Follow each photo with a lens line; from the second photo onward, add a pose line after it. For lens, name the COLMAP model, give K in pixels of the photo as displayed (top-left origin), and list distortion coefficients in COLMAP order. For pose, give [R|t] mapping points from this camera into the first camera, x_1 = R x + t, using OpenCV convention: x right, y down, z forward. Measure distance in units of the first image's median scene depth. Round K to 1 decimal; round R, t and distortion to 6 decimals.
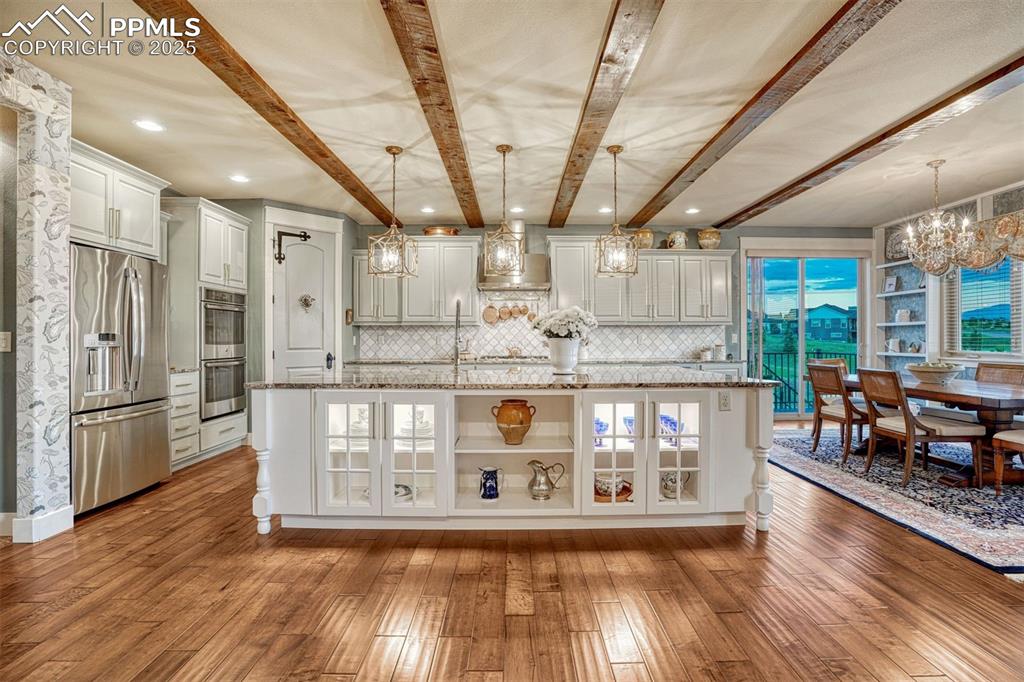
lens RADIAL K [[482.3, 0, 520.1], [0, 482.3, 341.9], [0, 0, 1]] dist [-0.076258, 0.029919]
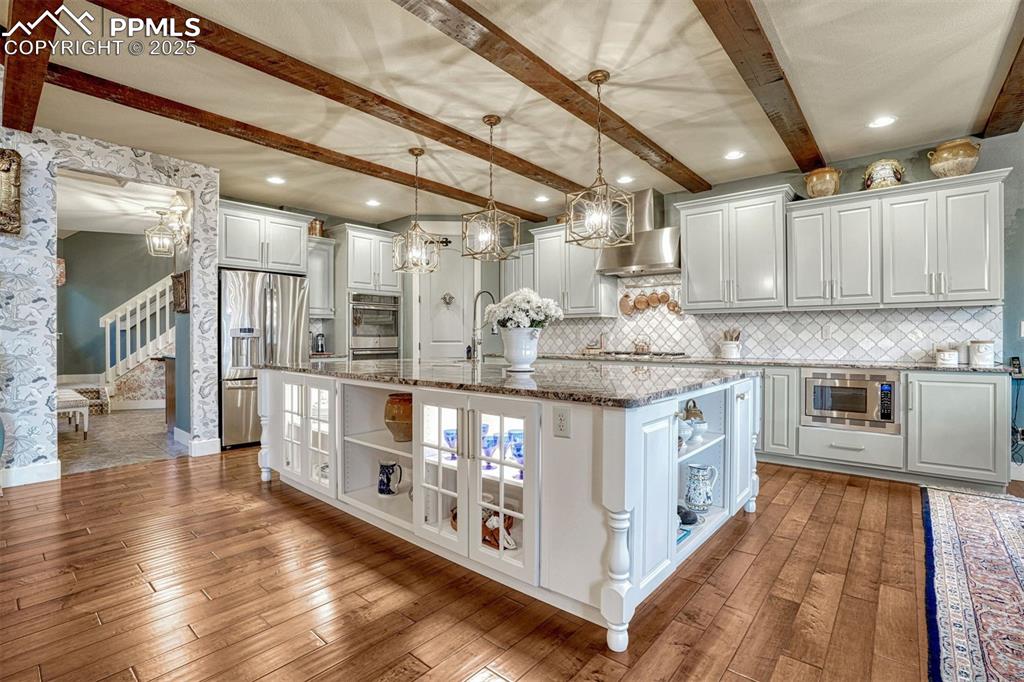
lens RADIAL K [[482.3, 0, 520.1], [0, 482.3, 341.9], [0, 0, 1]] dist [-0.076258, 0.029919]
pose [[0.748628, 0.006967, -0.662954, 0.552628], [-0.004201, 0.999975, 0.005764, 0.009969], [0.662977, -0.001530, 0.748638, 0.328299]]
